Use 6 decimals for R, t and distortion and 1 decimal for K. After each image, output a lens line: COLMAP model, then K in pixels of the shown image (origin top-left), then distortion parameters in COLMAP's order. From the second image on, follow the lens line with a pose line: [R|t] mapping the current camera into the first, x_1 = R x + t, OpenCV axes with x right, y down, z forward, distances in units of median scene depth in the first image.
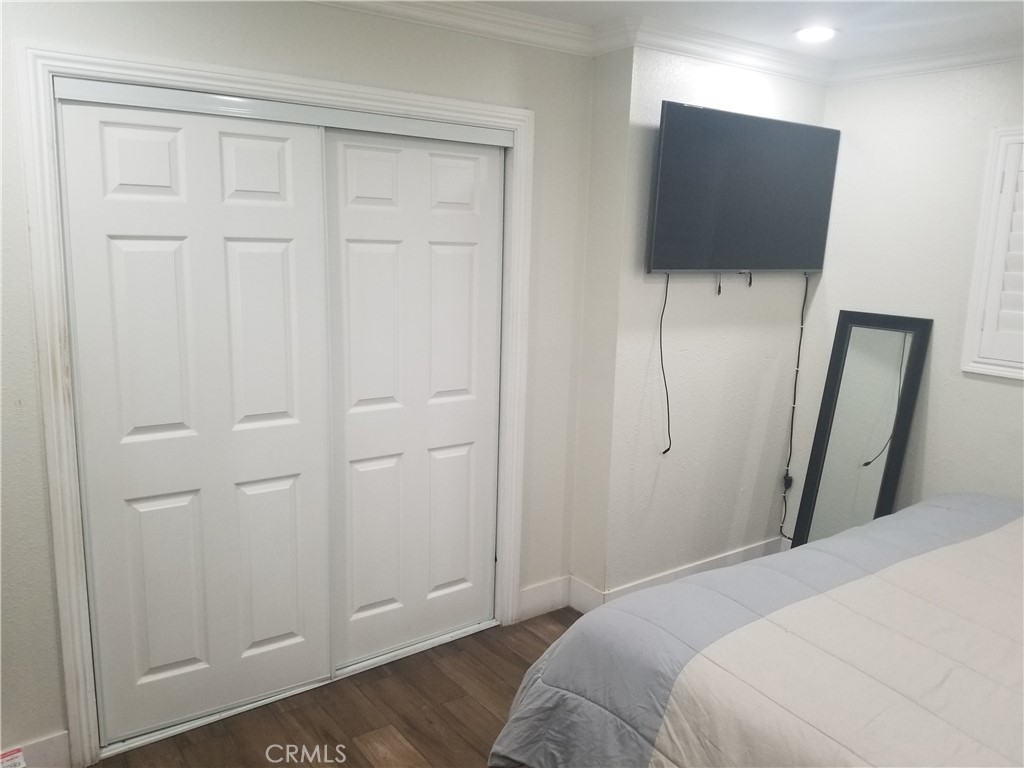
lens RADIAL K [[799.1, 0, 514.7], [0, 799.1, 387.2], [0, 0, 1]] dist [0.057586, -0.097794]
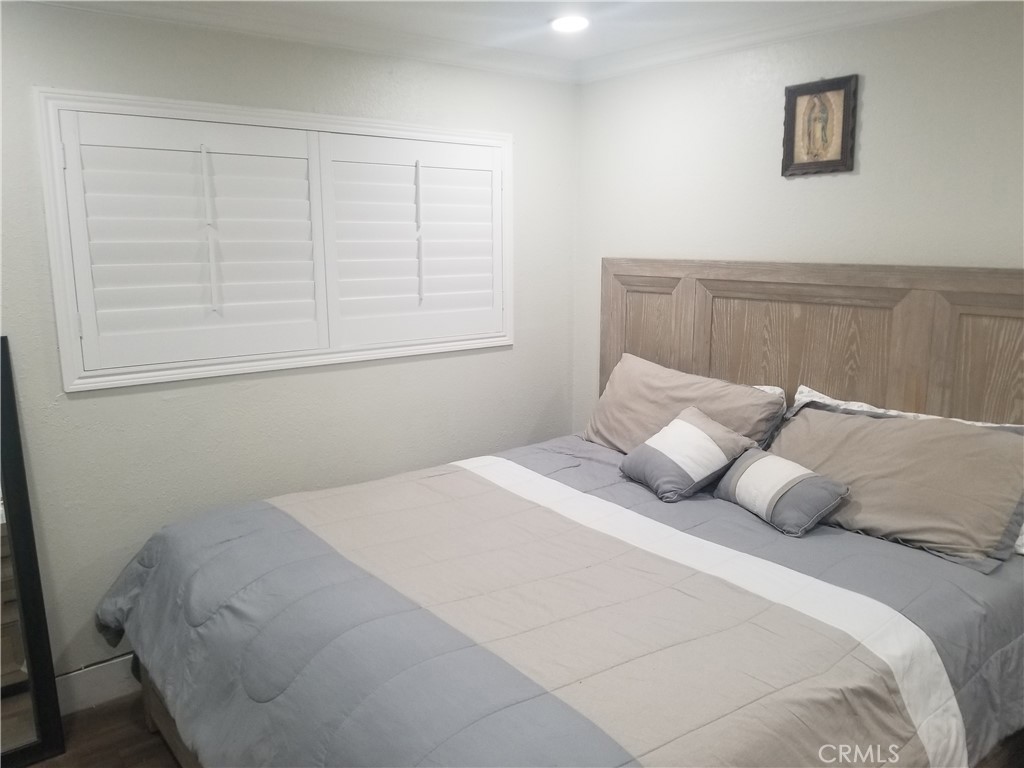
lens RADIAL K [[799.1, 0, 514.7], [0, 799.1, 387.2], [0, 0, 1]] dist [0.057586, -0.097794]
pose [[-0.064358, -0.208145, 0.975978, -0.266391], [0.186431, 0.958280, 0.216664, -0.123996], [-0.980358, 0.195897, -0.022868, 0.630396]]
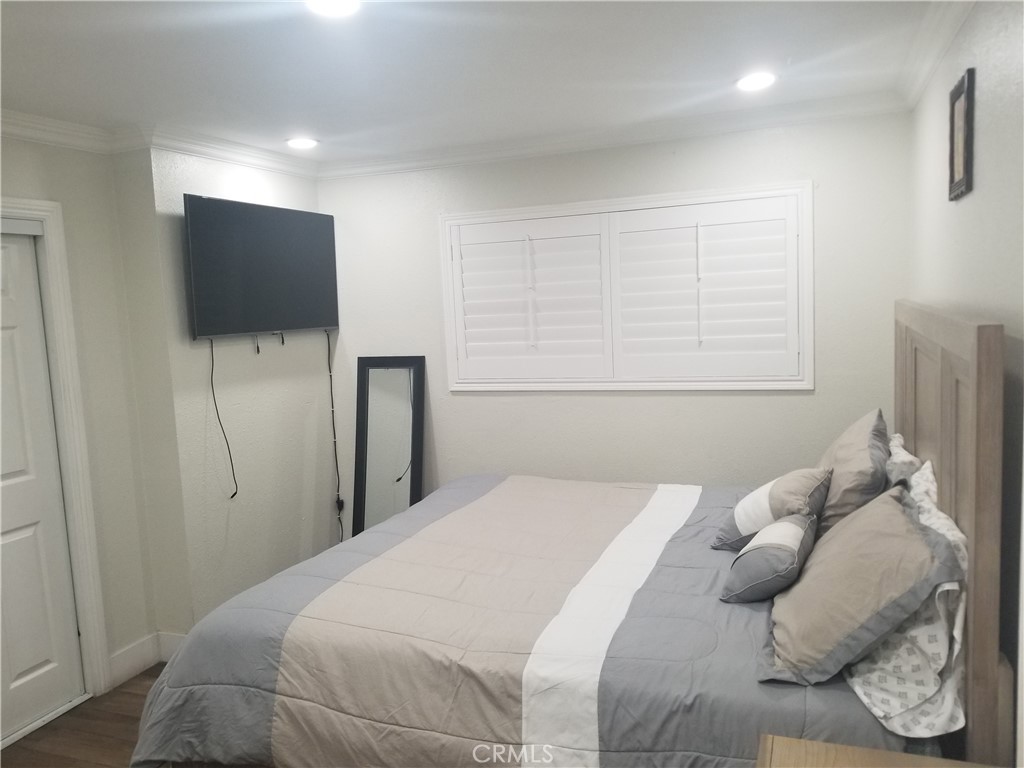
lens RADIAL K [[799.1, 0, 514.7], [0, 799.1, 387.2], [0, 0, 1]] dist [0.057586, -0.097794]
pose [[0.832642, -0.126017, 0.539284, -0.079105], [0.171021, 0.984682, -0.033959, 0.039895], [-0.526743, 0.120505, 0.841439, -0.193587]]
